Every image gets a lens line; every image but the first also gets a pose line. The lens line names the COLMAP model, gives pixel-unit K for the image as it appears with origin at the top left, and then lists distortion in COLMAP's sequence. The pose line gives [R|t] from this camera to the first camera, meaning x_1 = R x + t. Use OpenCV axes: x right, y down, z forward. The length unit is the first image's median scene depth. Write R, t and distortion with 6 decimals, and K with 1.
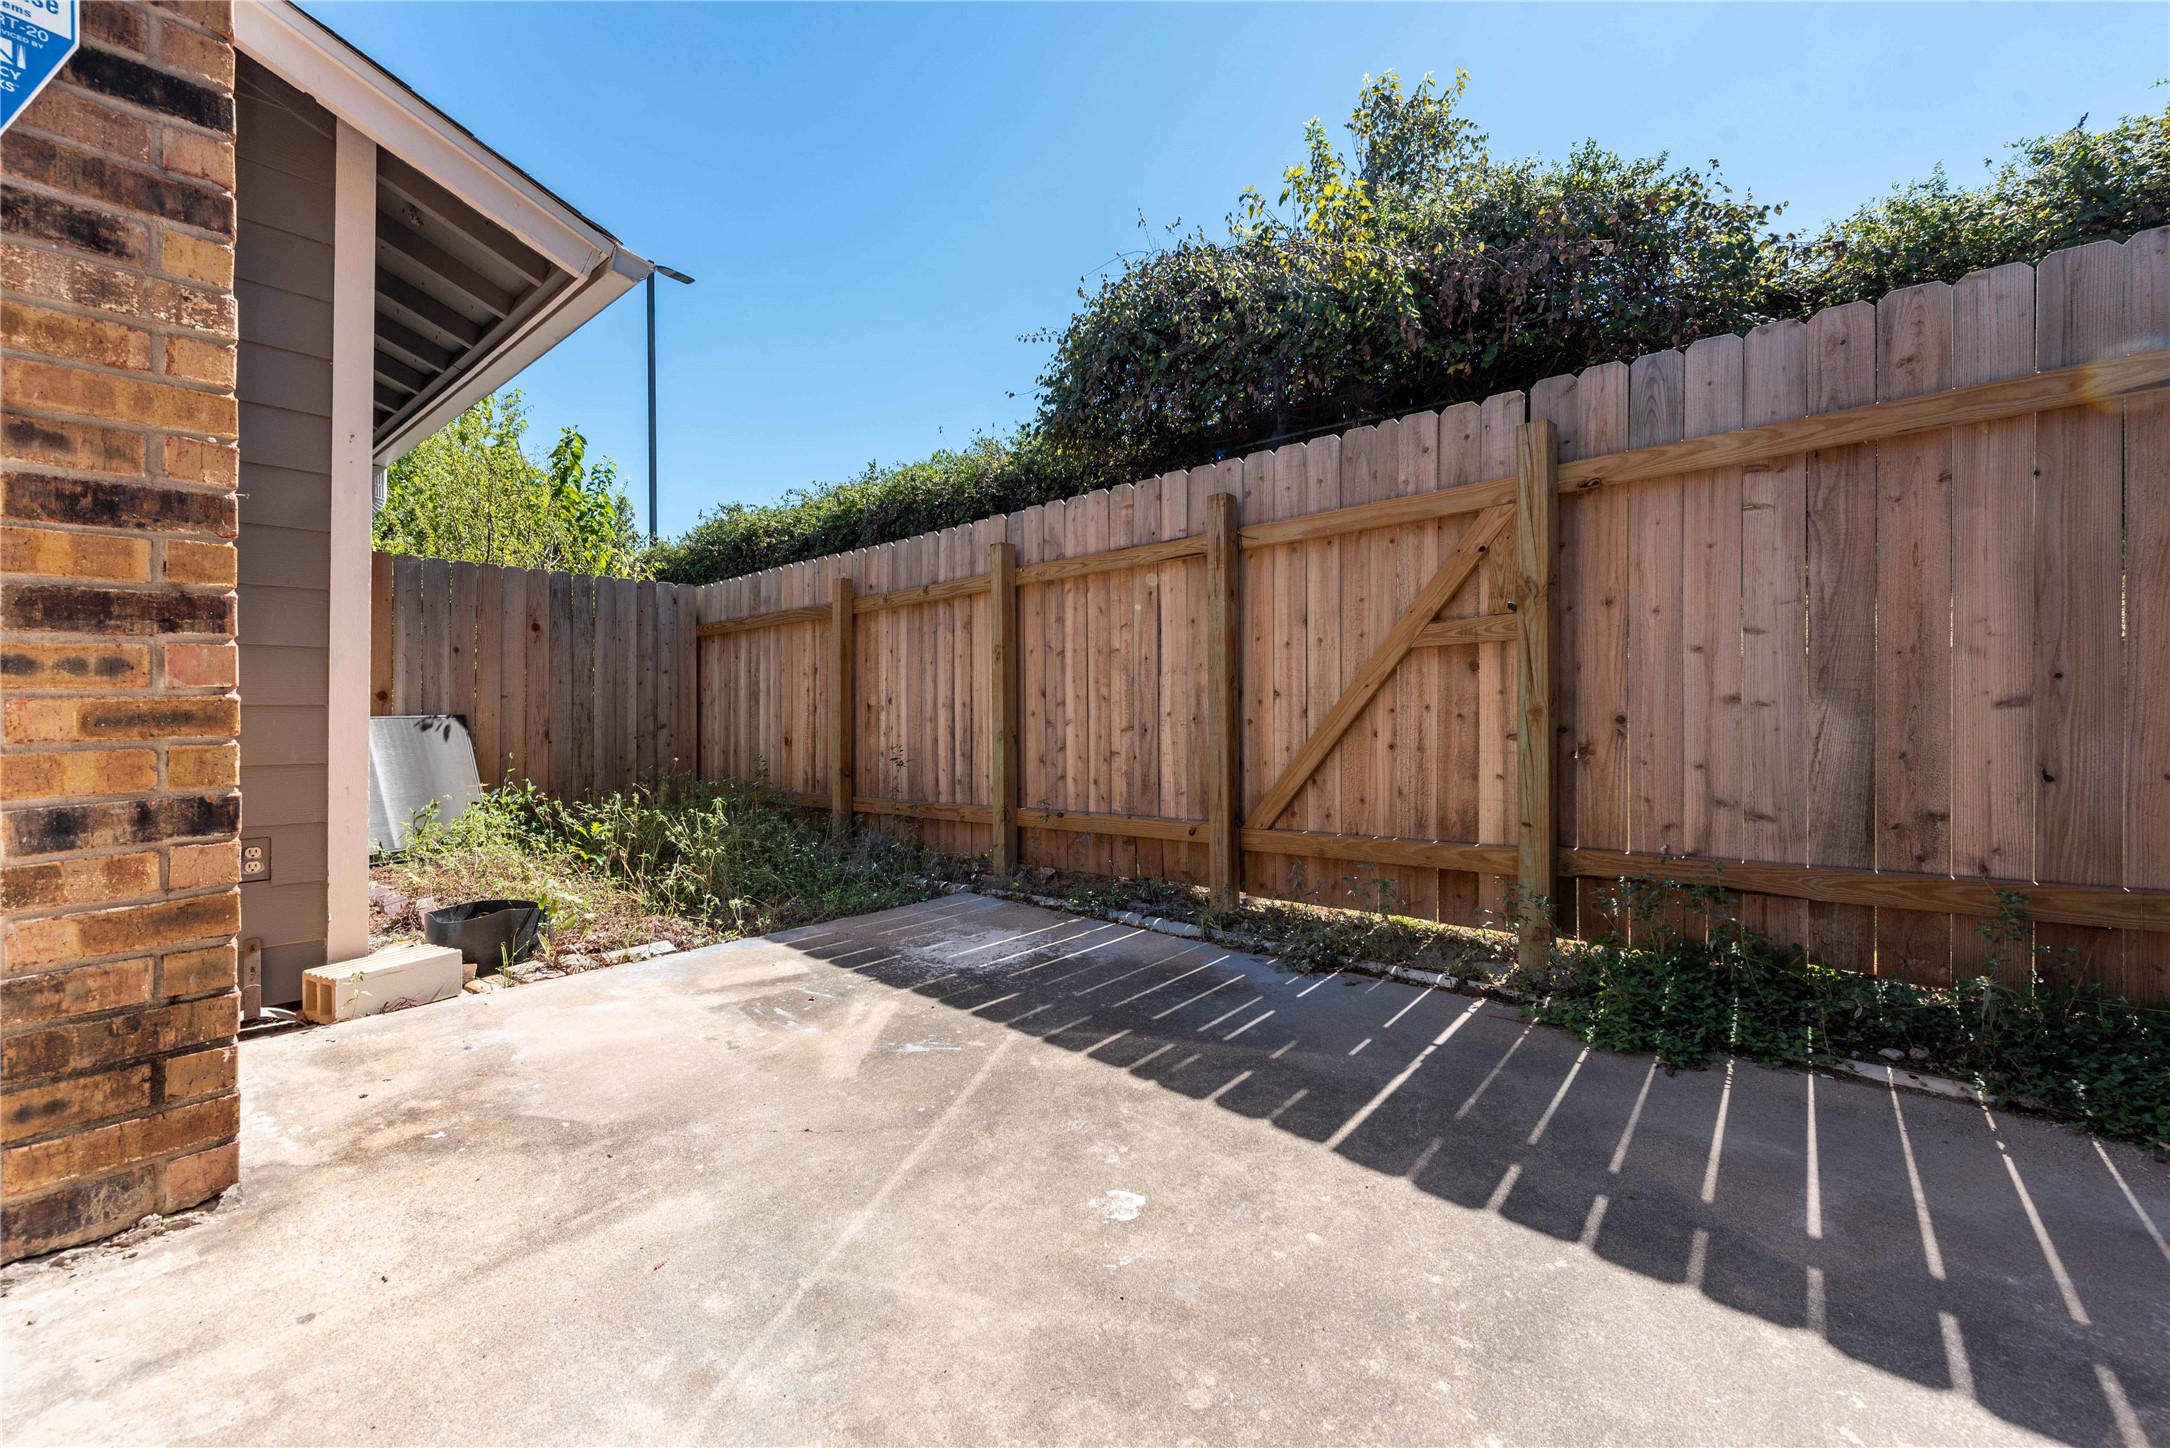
lens RADIAL K [[872.1, 0, 1081.4], [0, 872.1, 711.3], [0, 0, 1]] dist [0.012910, -0.001640]
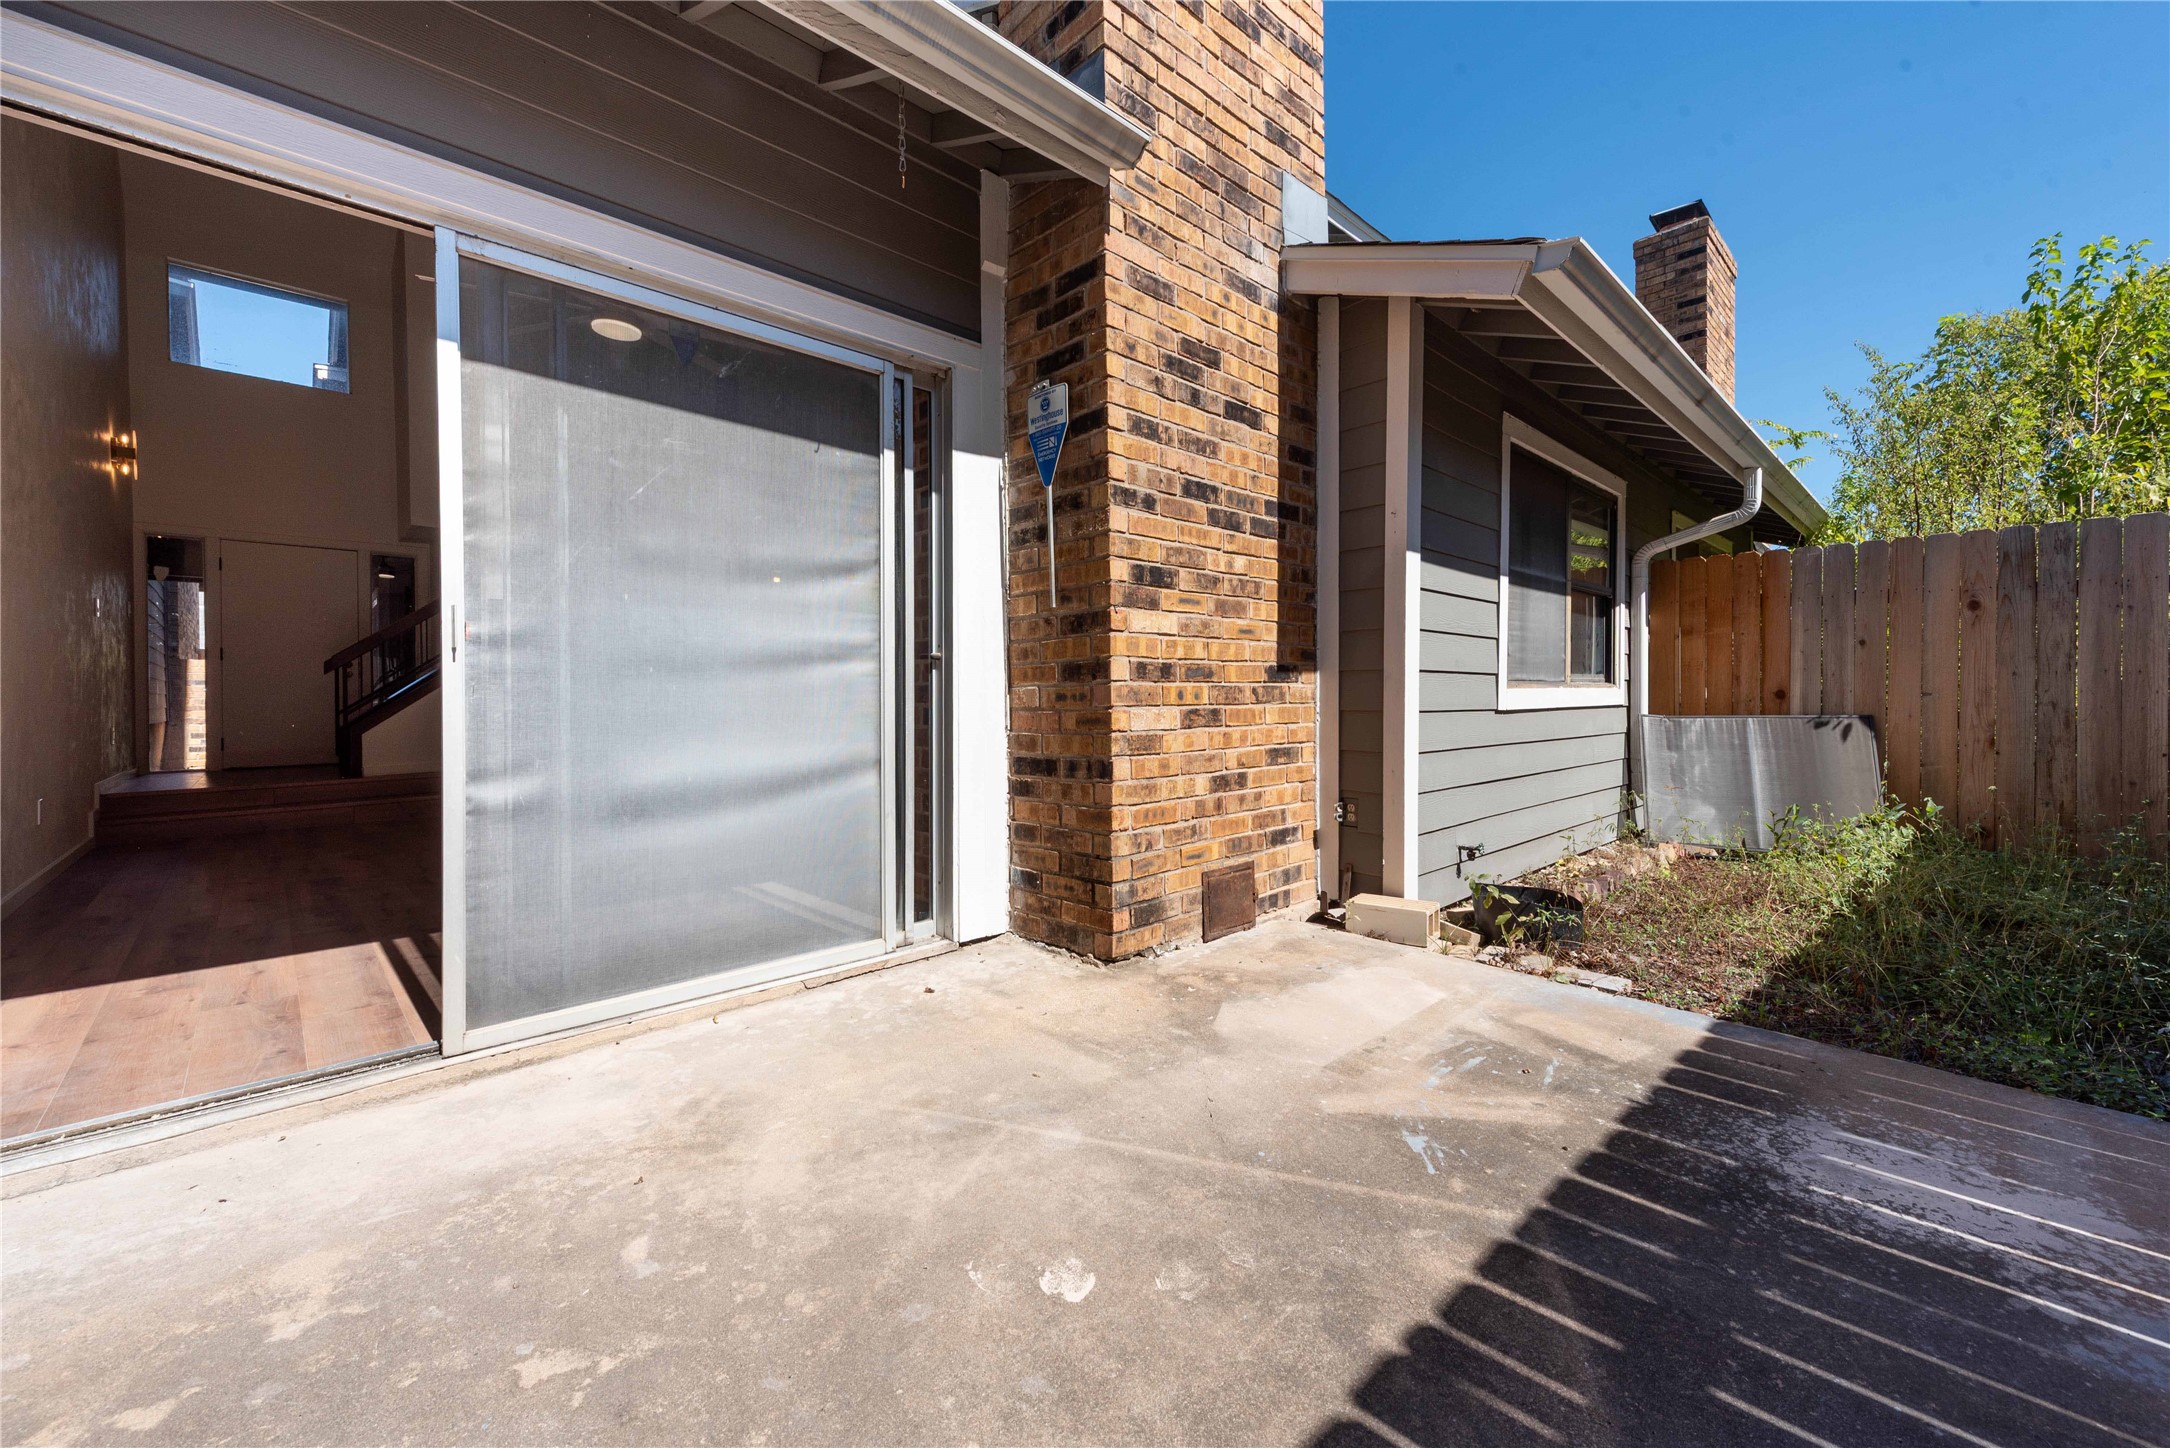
lens RADIAL K [[872.1, 0, 1084.0], [0, 872.1, 712.7], [0, 0, 1]] dist [0.012910, -0.001640]
pose [[-0.110281, 0.020277, -0.993694, 0.600764], [-0.003718, 0.999776, 0.020814, -0.032041], [0.993893, 0.005990, -0.110181, 0.710198]]
